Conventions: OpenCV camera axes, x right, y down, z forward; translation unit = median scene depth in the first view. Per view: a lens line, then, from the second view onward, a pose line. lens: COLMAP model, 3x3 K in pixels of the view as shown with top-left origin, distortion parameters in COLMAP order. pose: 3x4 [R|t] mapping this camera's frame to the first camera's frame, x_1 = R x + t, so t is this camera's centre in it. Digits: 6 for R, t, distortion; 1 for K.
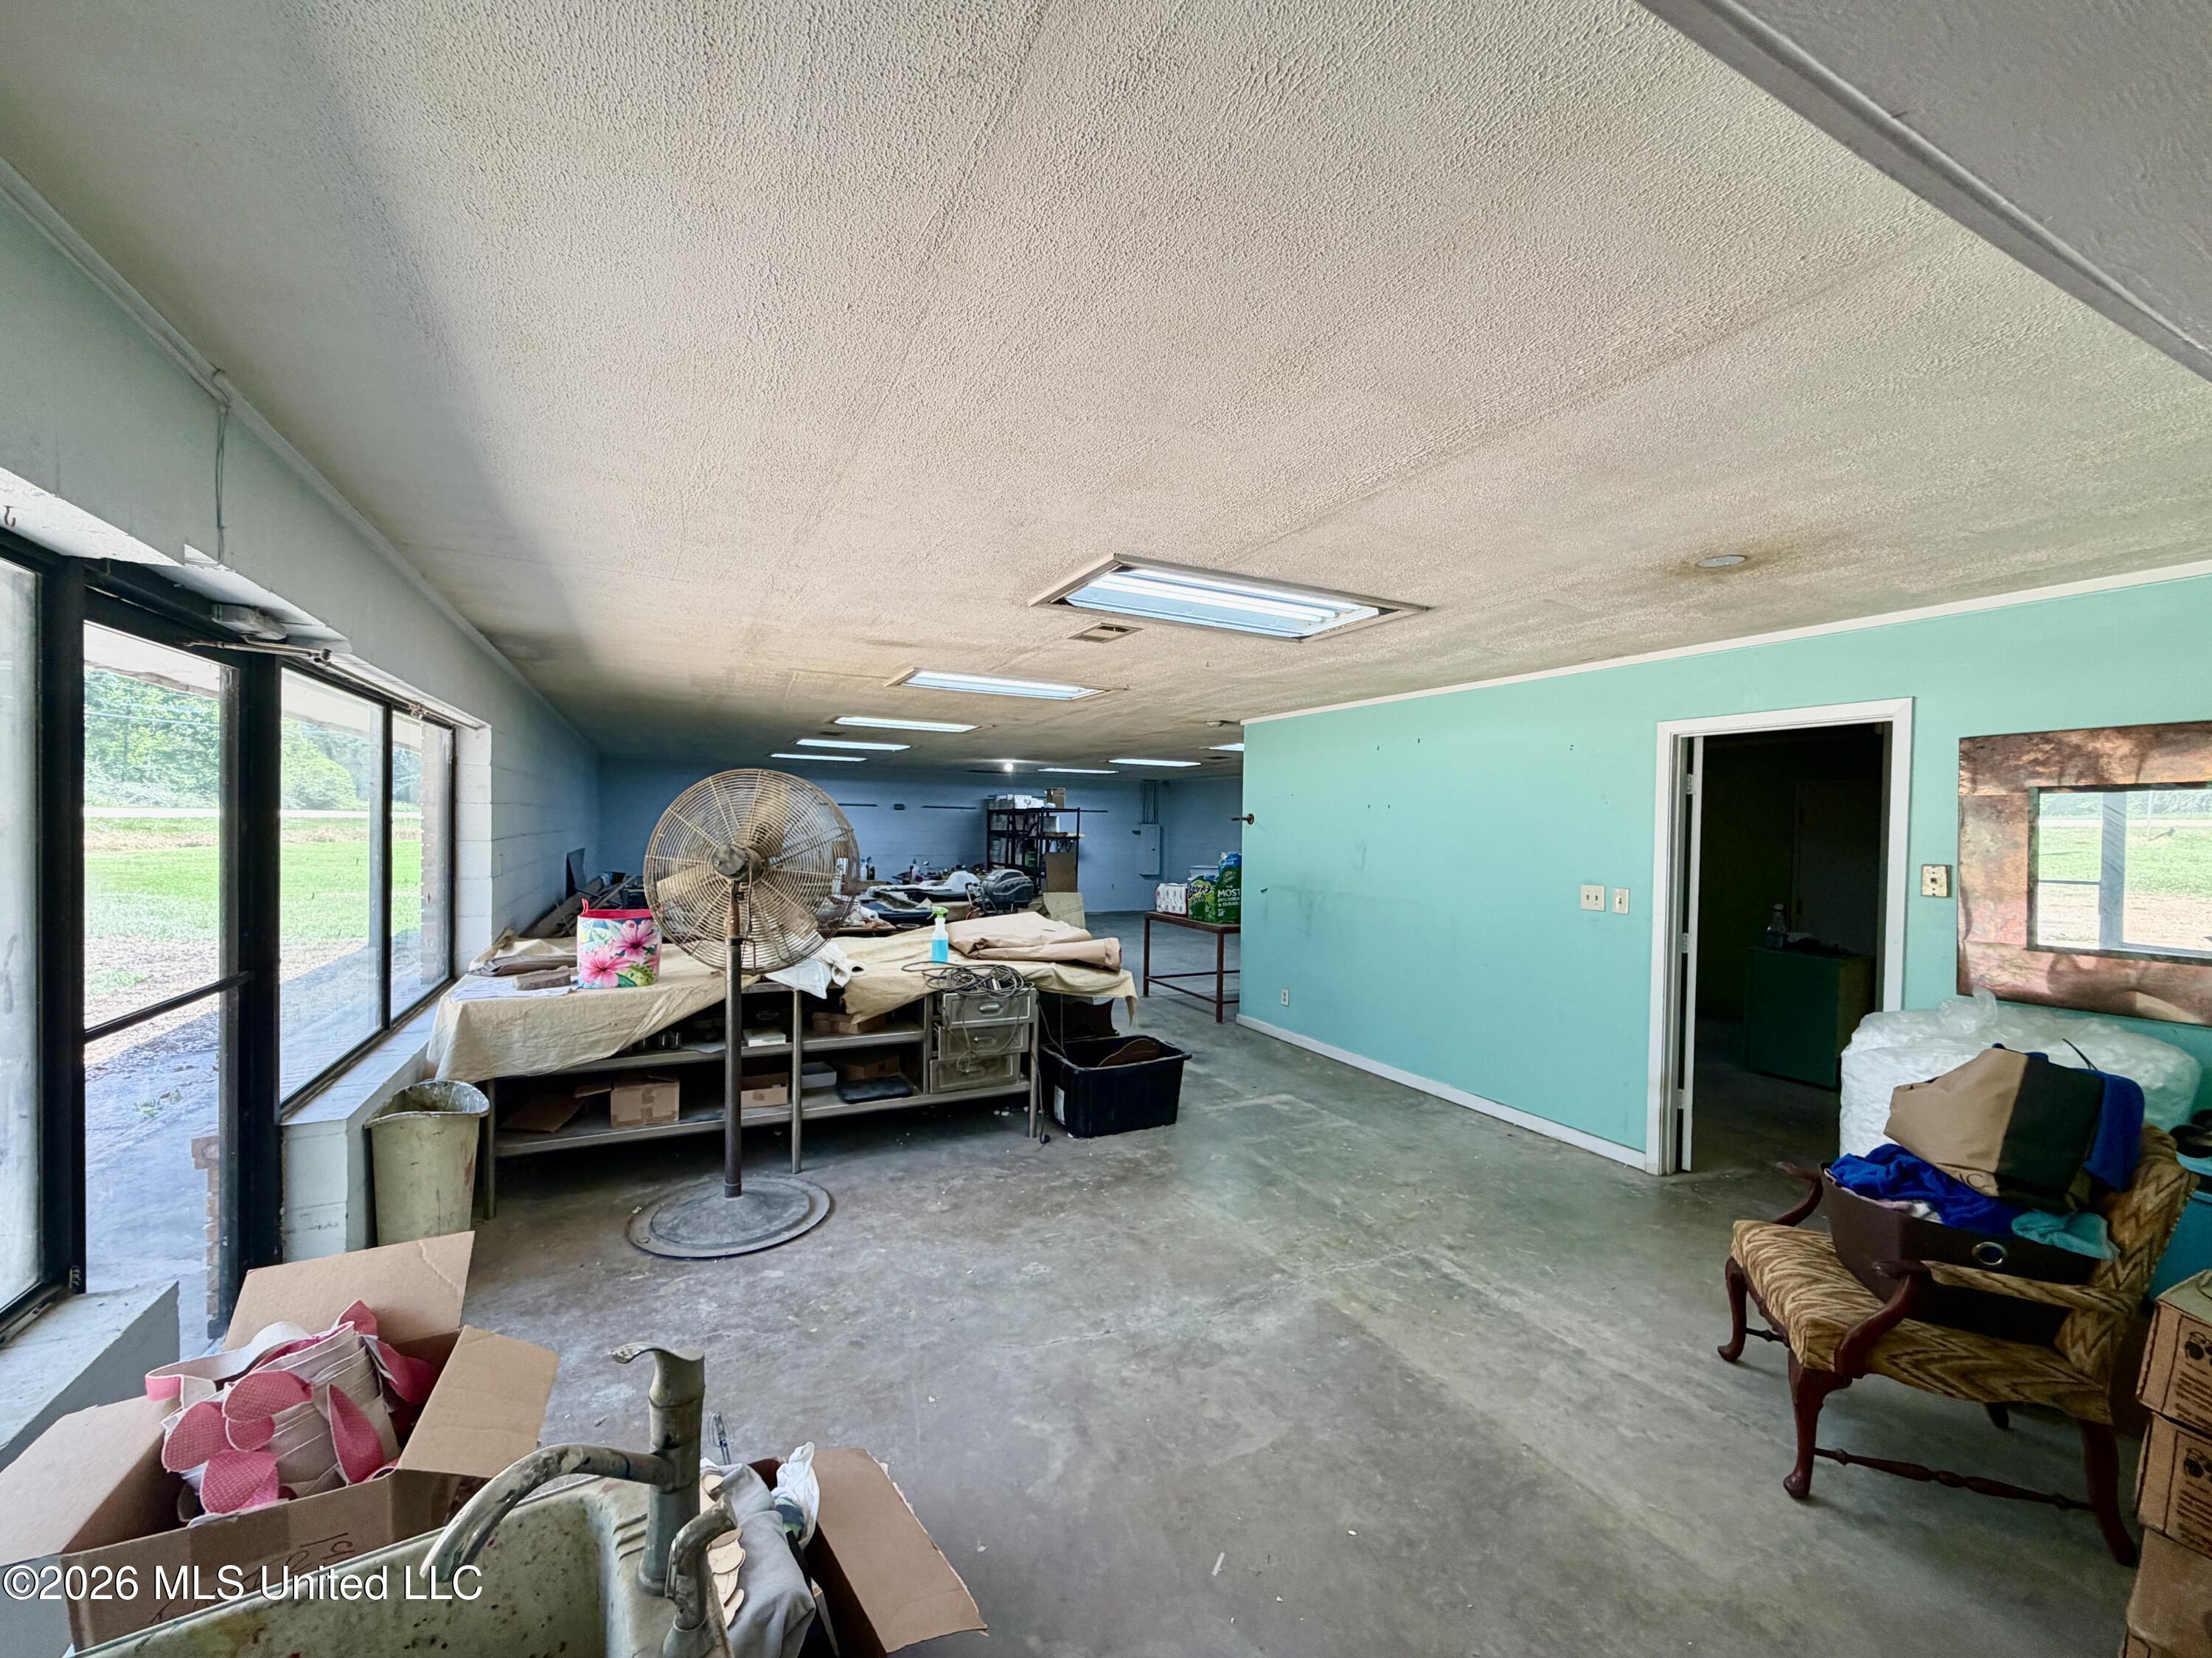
lens RADIAL K [[884.3, 0, 1101.0], [0, 884.3, 831.4], [0, 0, 1]] dist [-0.000110, 0.000176]
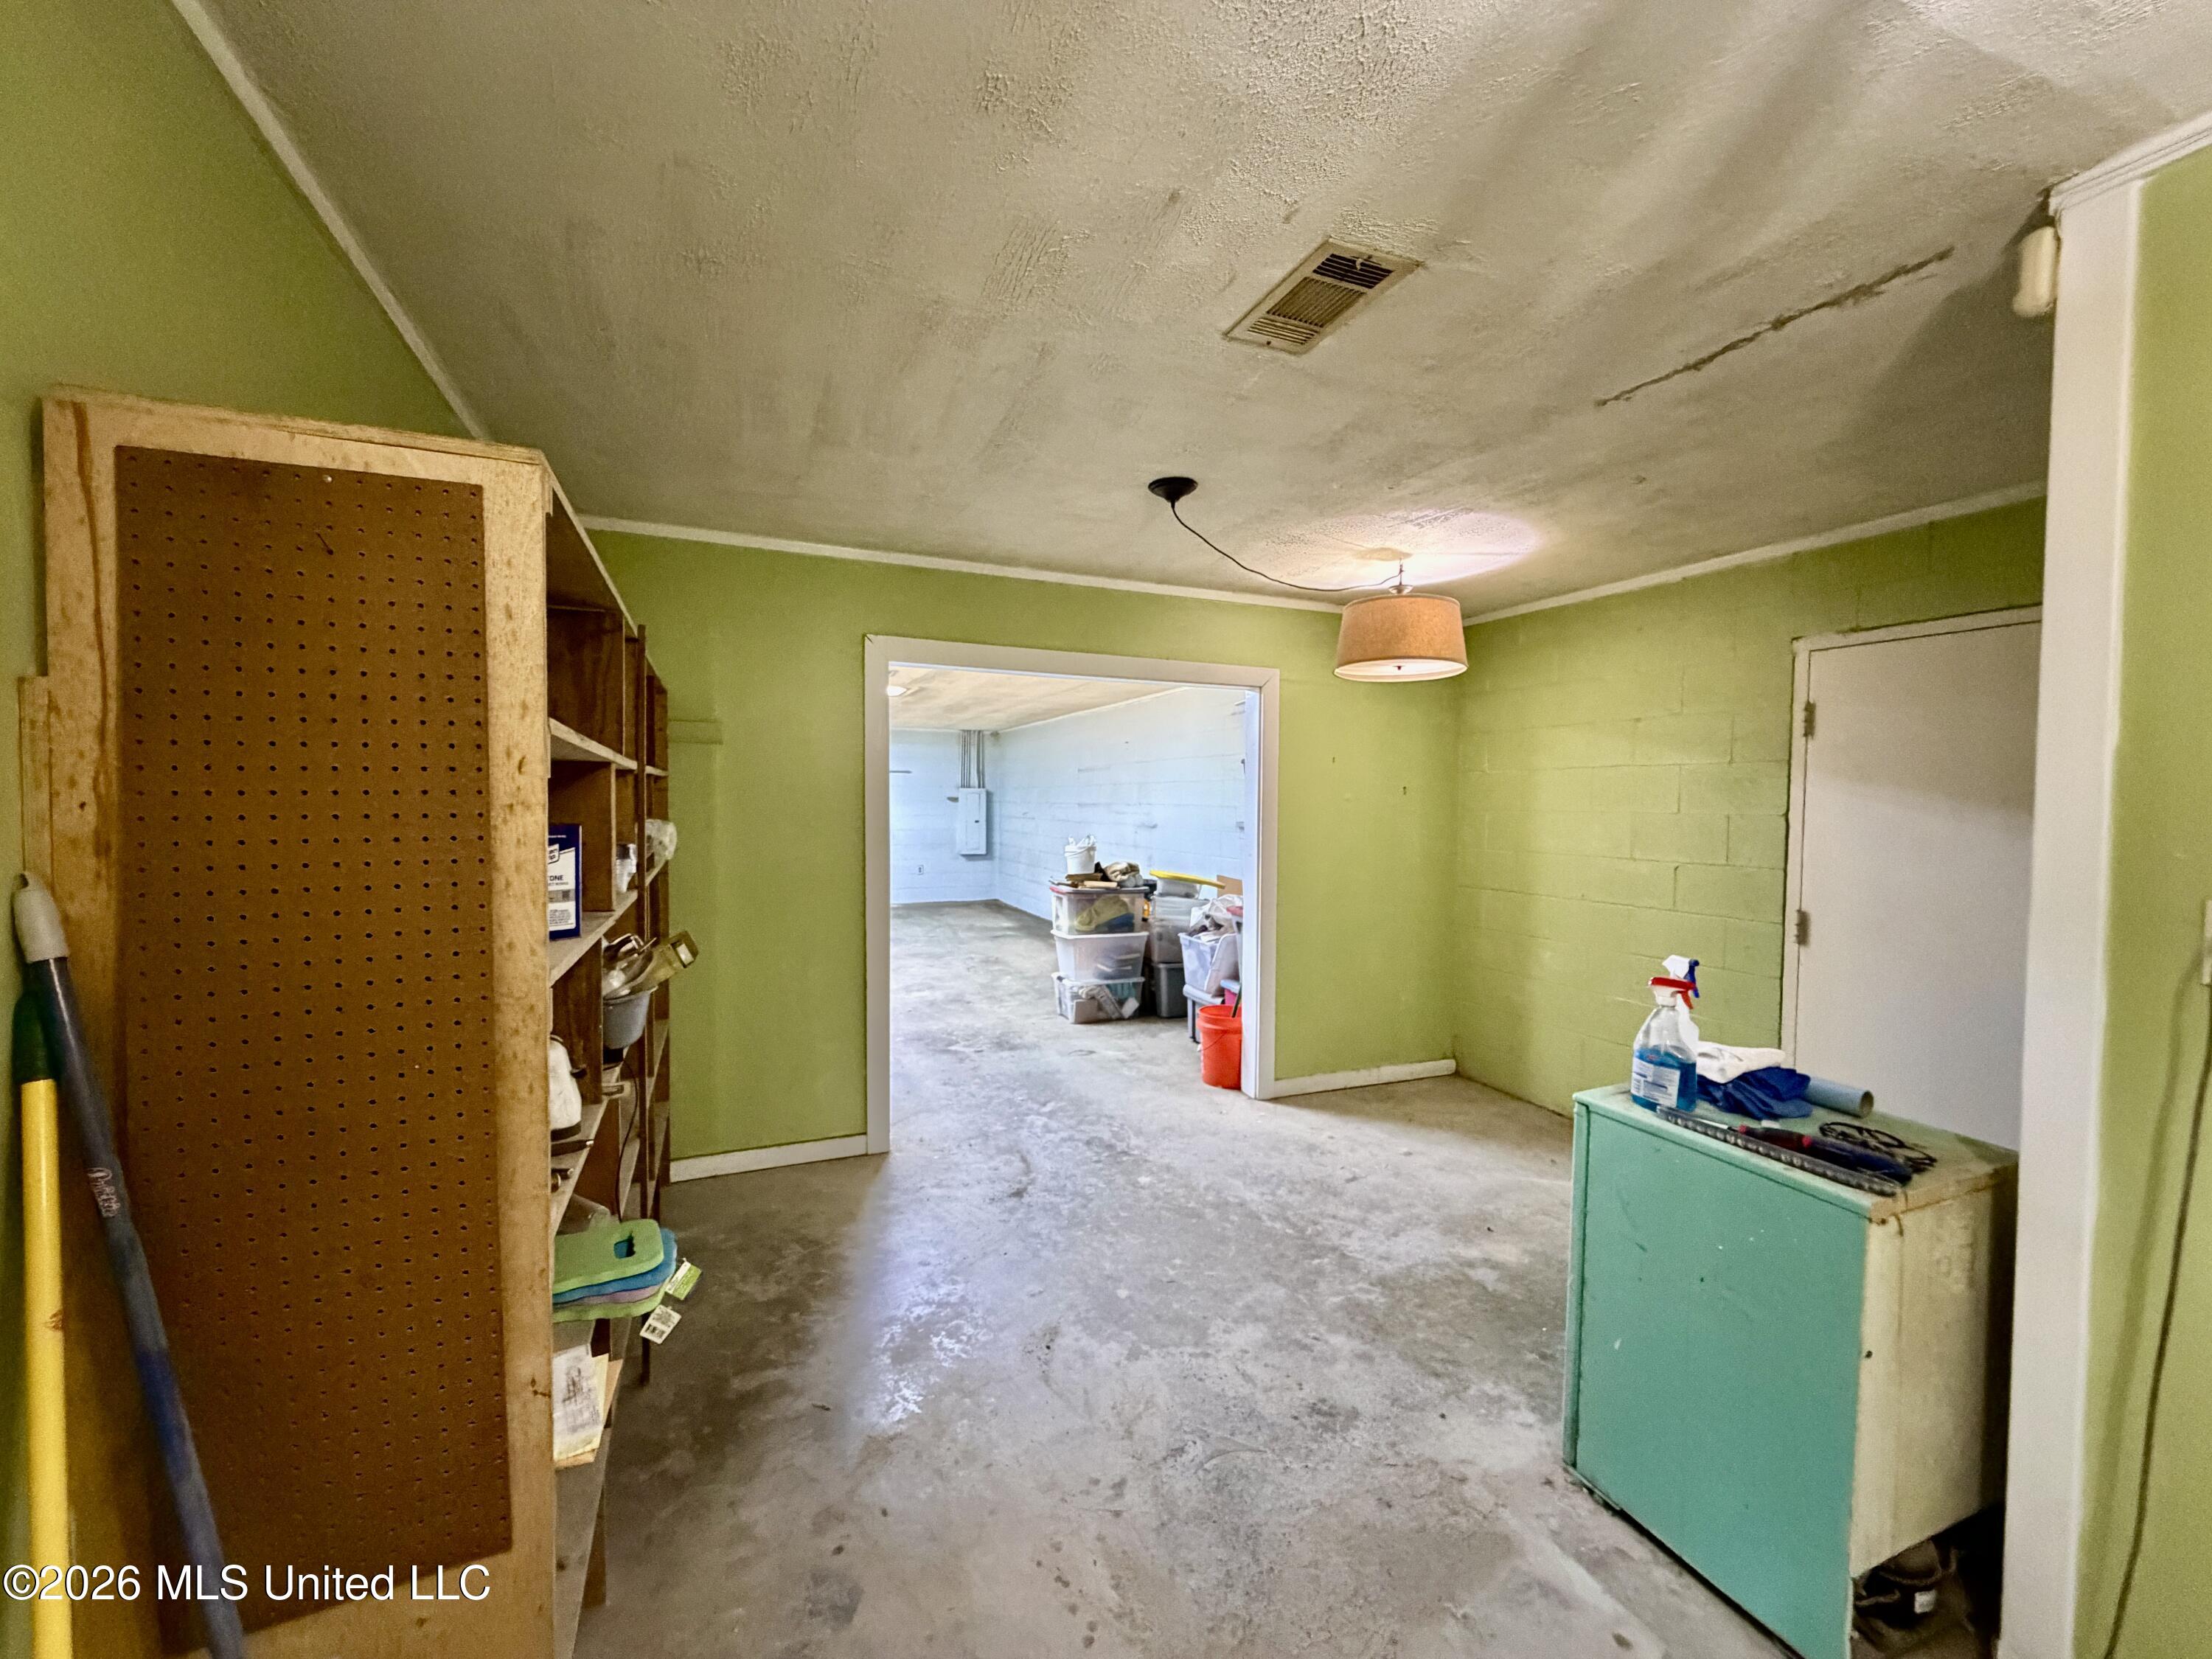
lens RADIAL K [[884.4, 0, 1101.0], [0, 884.4, 831.9], [0, 0, 1]] dist [-0.000110, 0.000176]
pose [[0.998418, -0.007929, -0.055672, 0.846183], [0.009417, 0.999604, 0.026504, 0.041410], [0.055440, -0.026987, 0.998097, 0.986933]]
